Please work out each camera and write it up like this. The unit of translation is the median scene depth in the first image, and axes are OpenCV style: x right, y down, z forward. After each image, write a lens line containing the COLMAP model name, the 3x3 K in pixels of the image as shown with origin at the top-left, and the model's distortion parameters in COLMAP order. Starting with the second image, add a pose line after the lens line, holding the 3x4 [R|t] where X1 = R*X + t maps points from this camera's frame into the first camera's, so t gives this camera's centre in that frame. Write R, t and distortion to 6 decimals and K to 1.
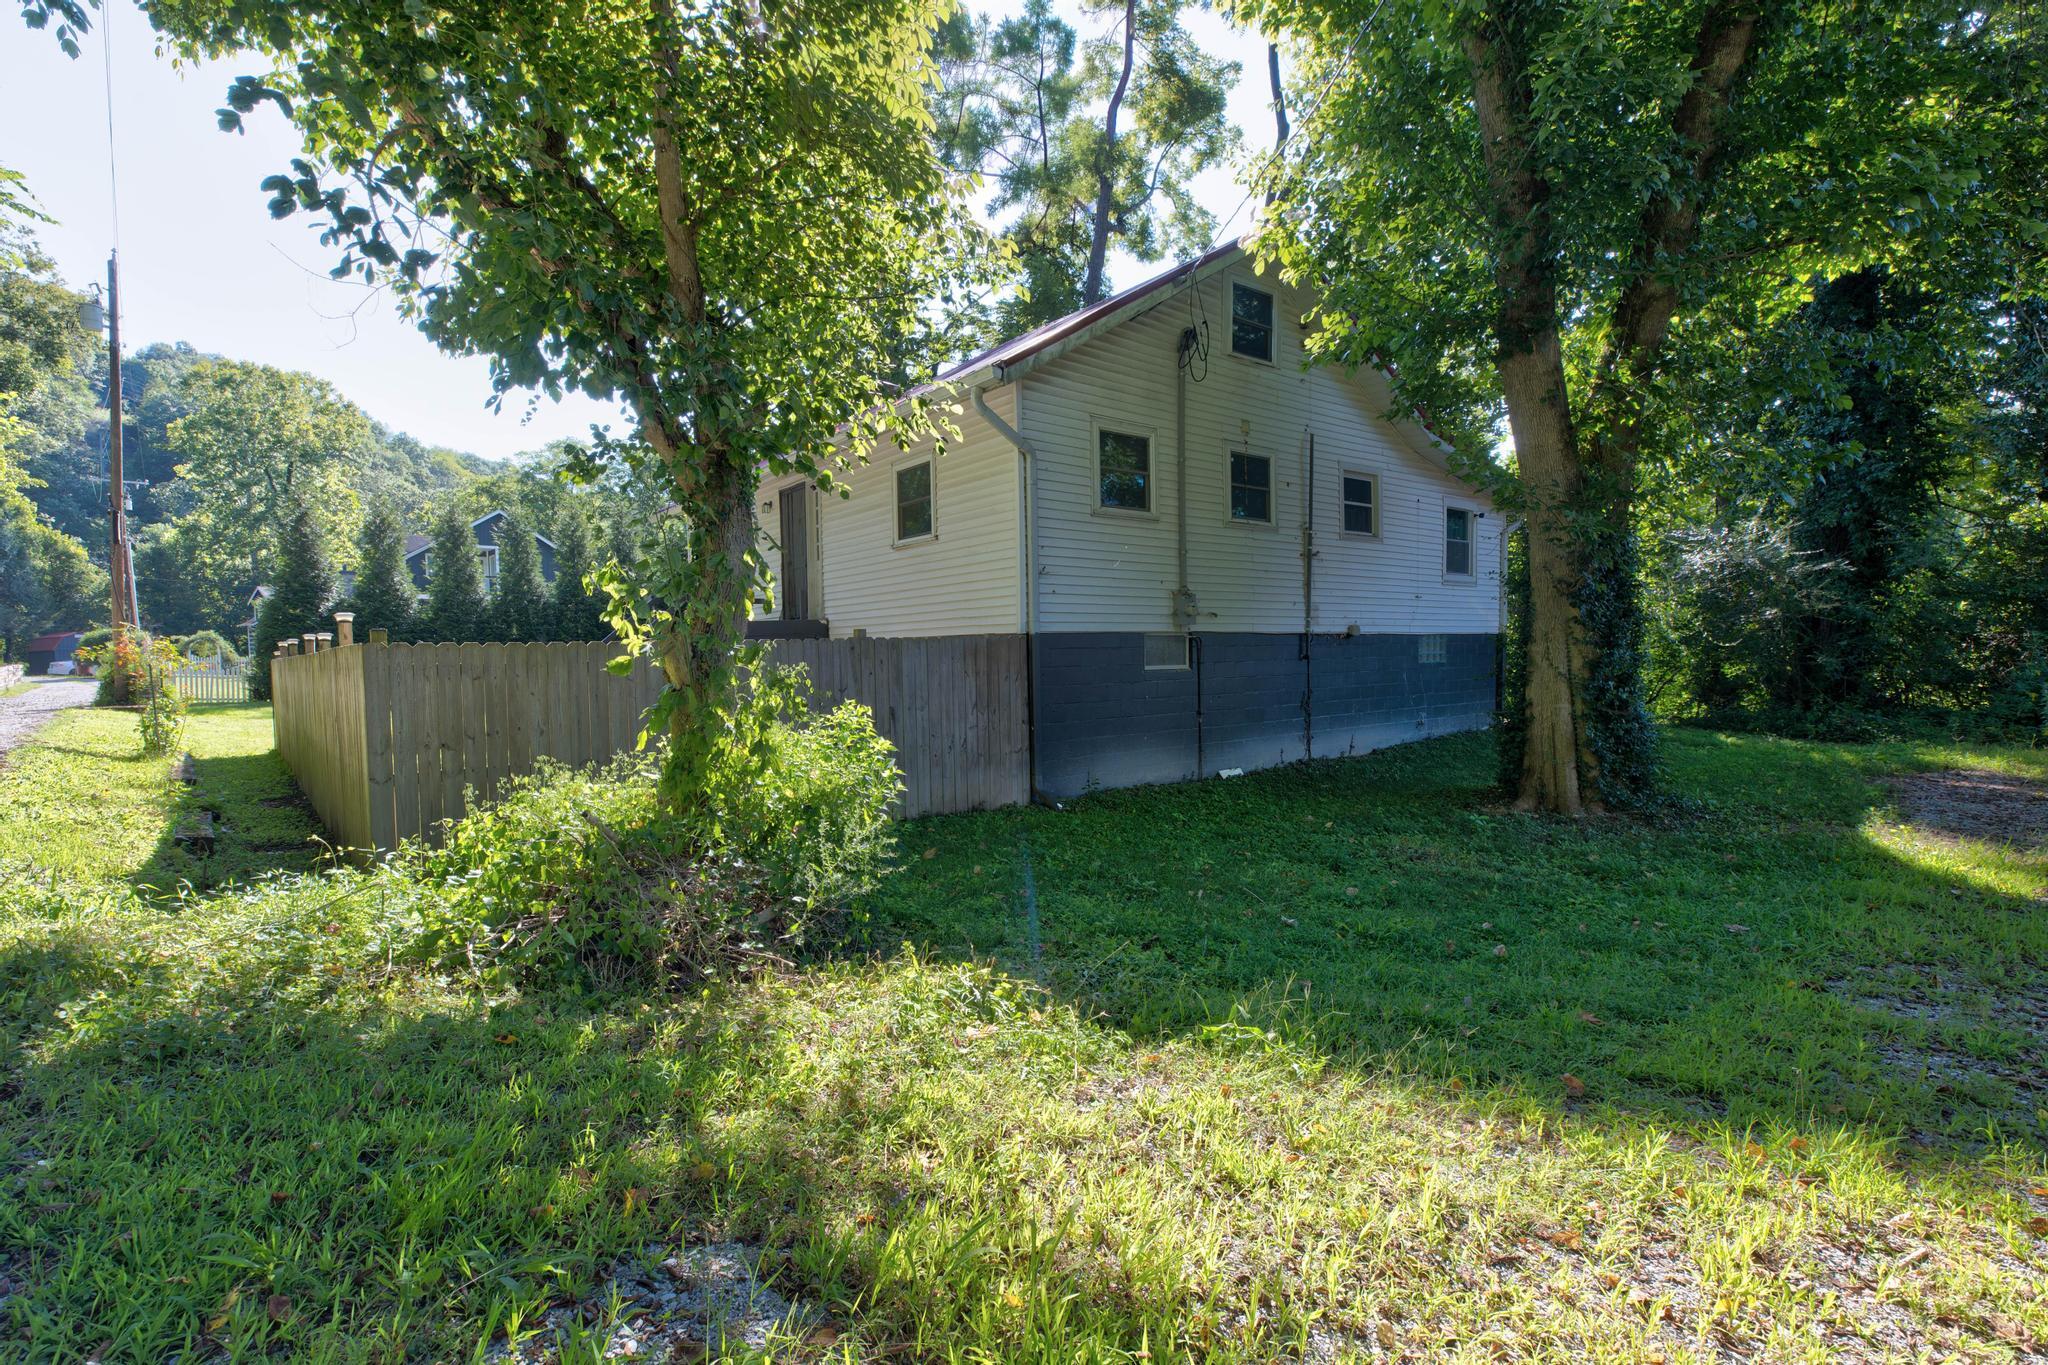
lens RADIAL K [[924.8, 0, 1024.0], [0, 924.8, 686.6], [0, 0, 1]] dist [0.003078, 0.000705]
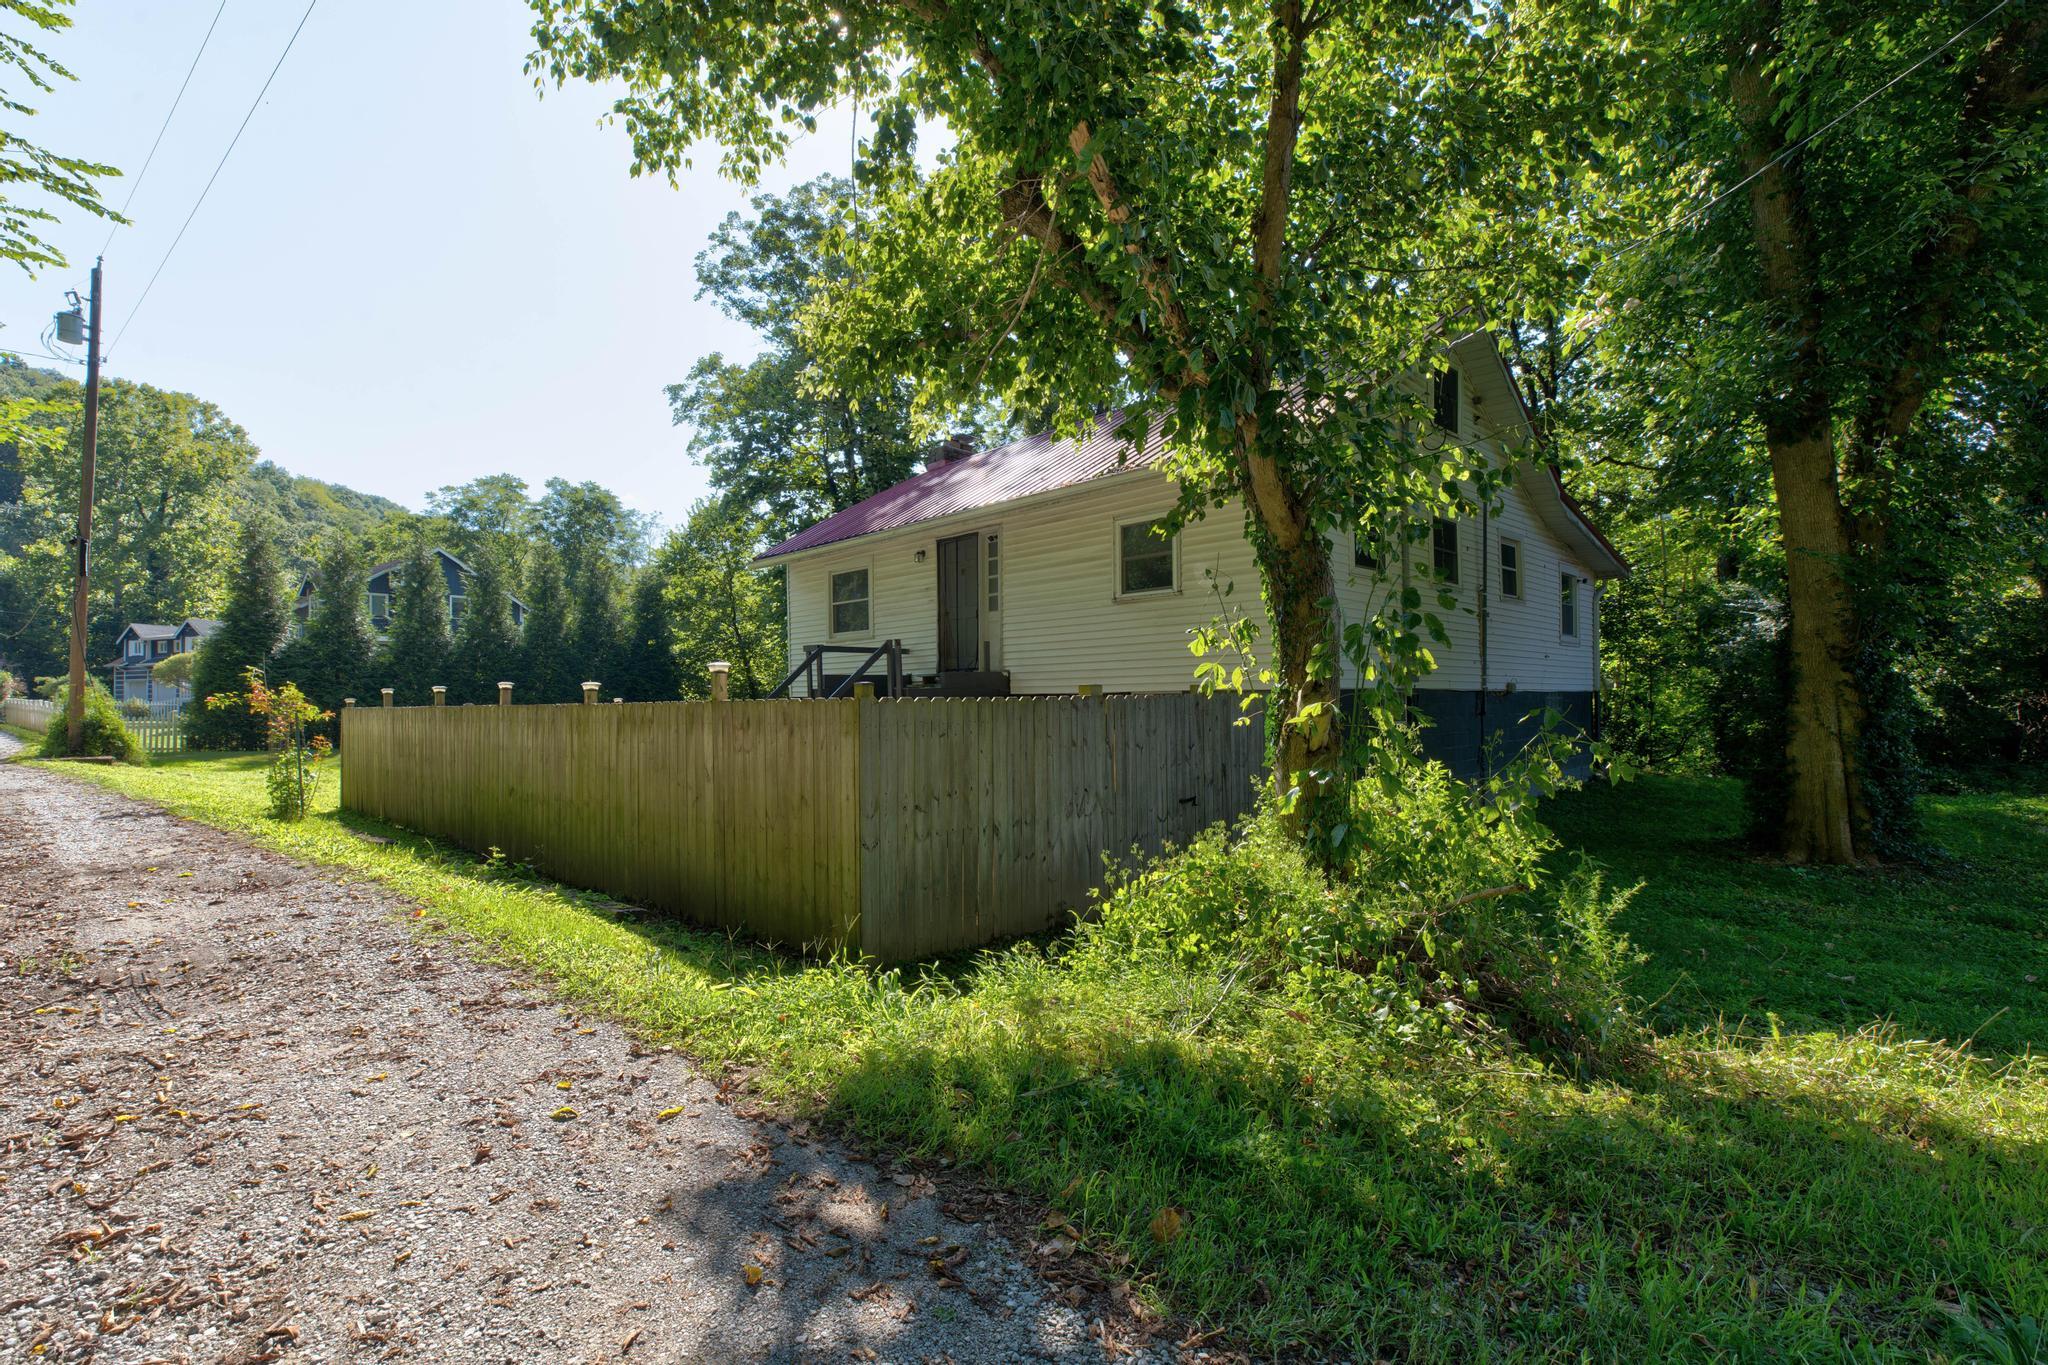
lens RADIAL K [[924.8, 0, 1019.9], [0, 924.8, 692.4], [0, 0, 1]] dist [0.003078, 0.000705]
pose [[0.993978, 0.009111, 0.109196, -0.325859], [-0.003912, 0.998853, -0.047731, -0.004113], [-0.109506, 0.047016, 0.992874, 0.023437]]
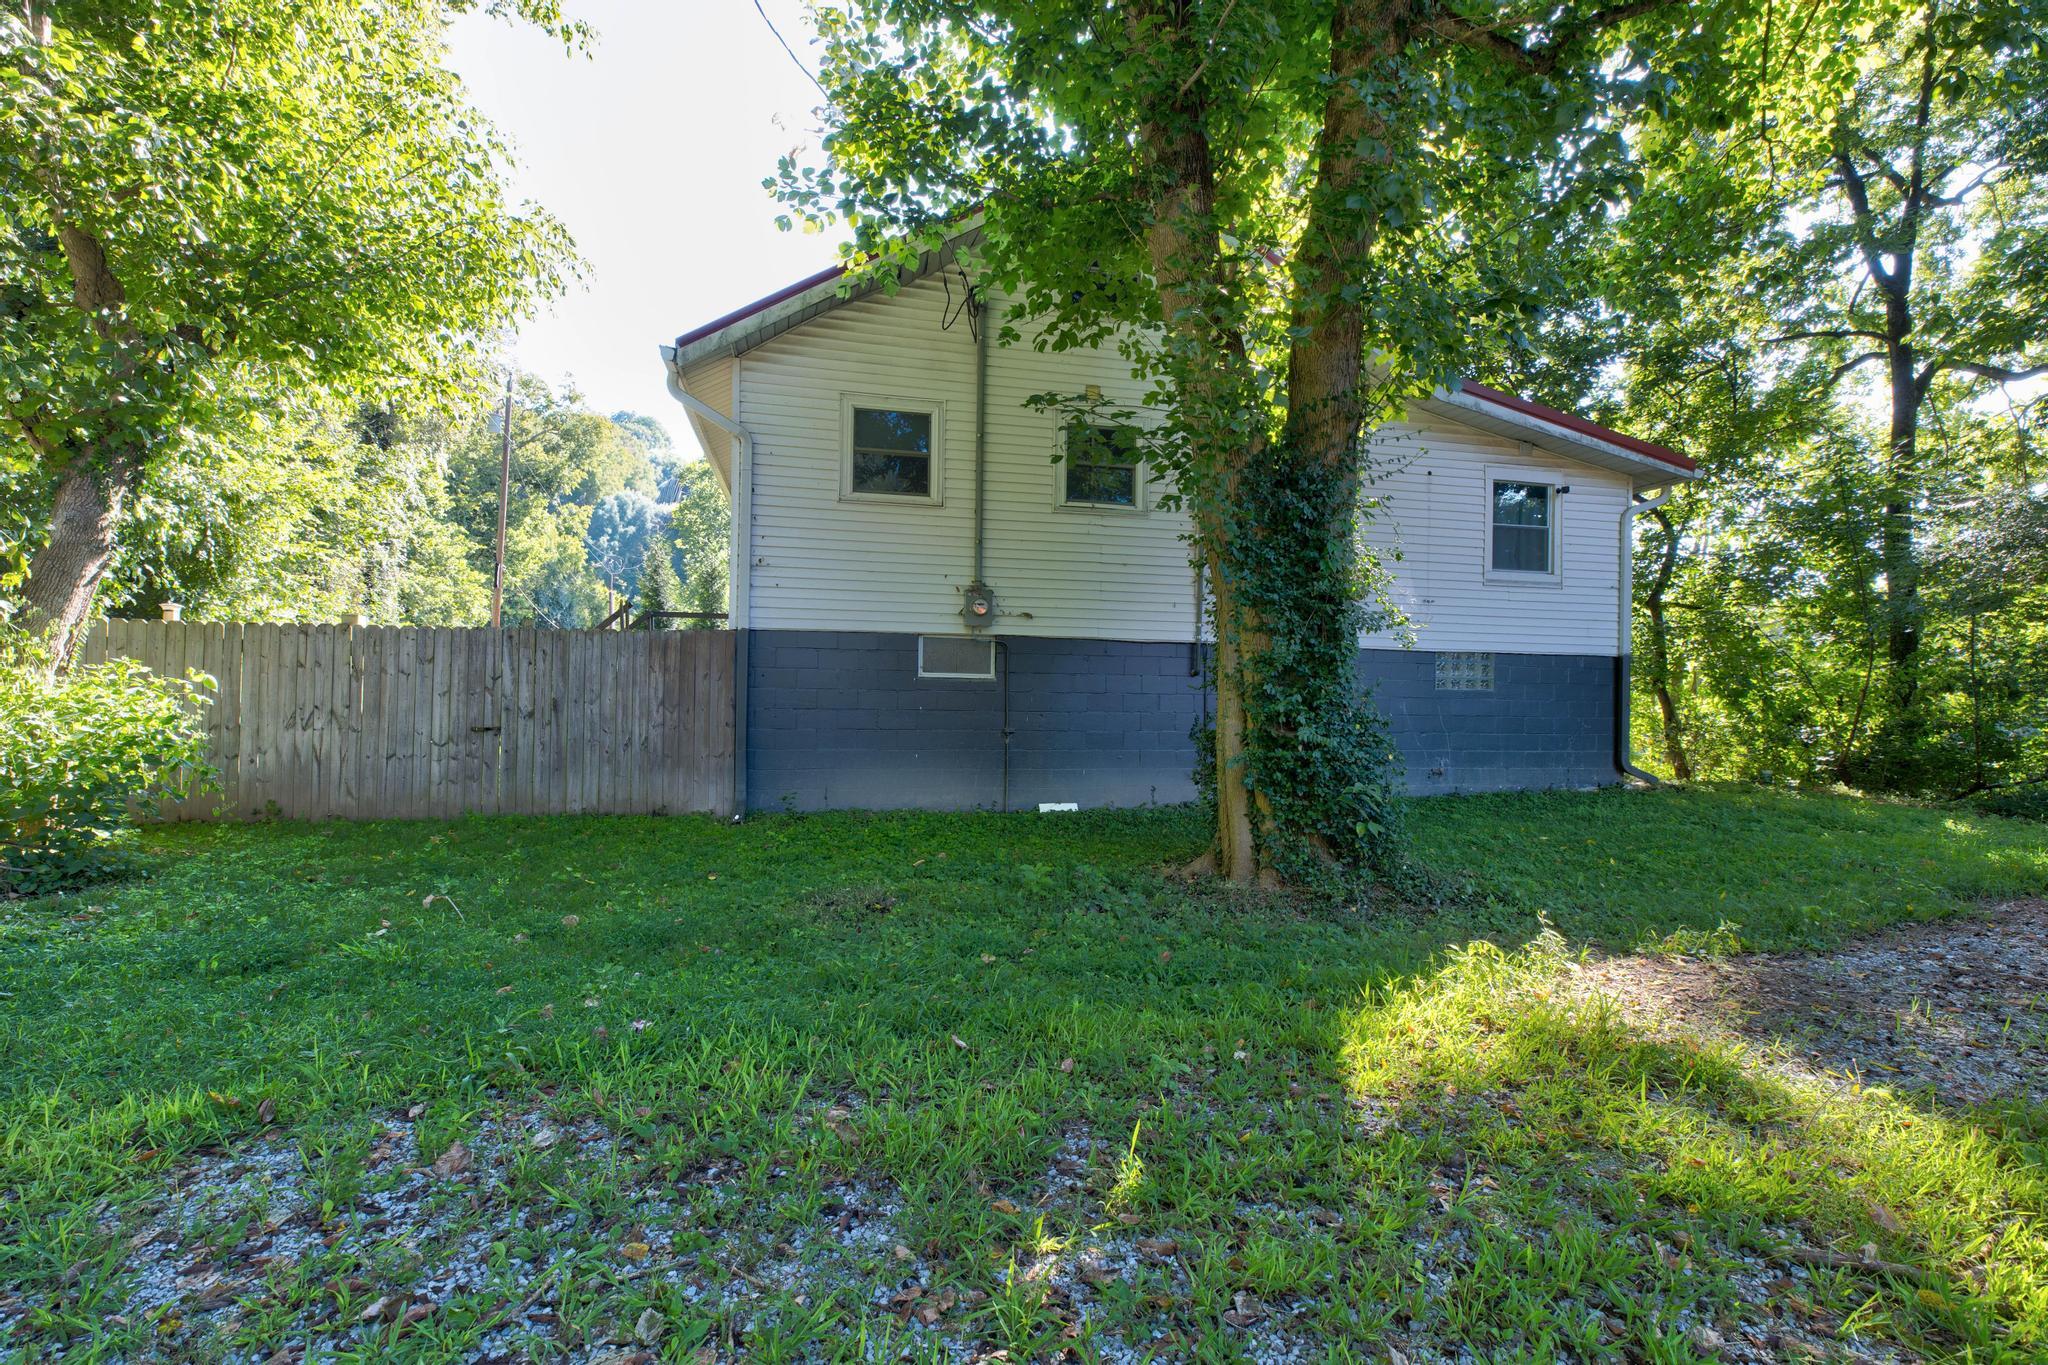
lens RADIAL K [[924.8, 0, 1024.2], [0, 924.8, 678.3], [0, 0, 1]] dist [0.003078, 0.000705]
pose [[0.906002, 0.019112, -0.422842, 0.503026], [-0.045627, 0.997569, -0.052675, 0.021266], [0.420808, 0.067017, 0.904671, 0.218578]]
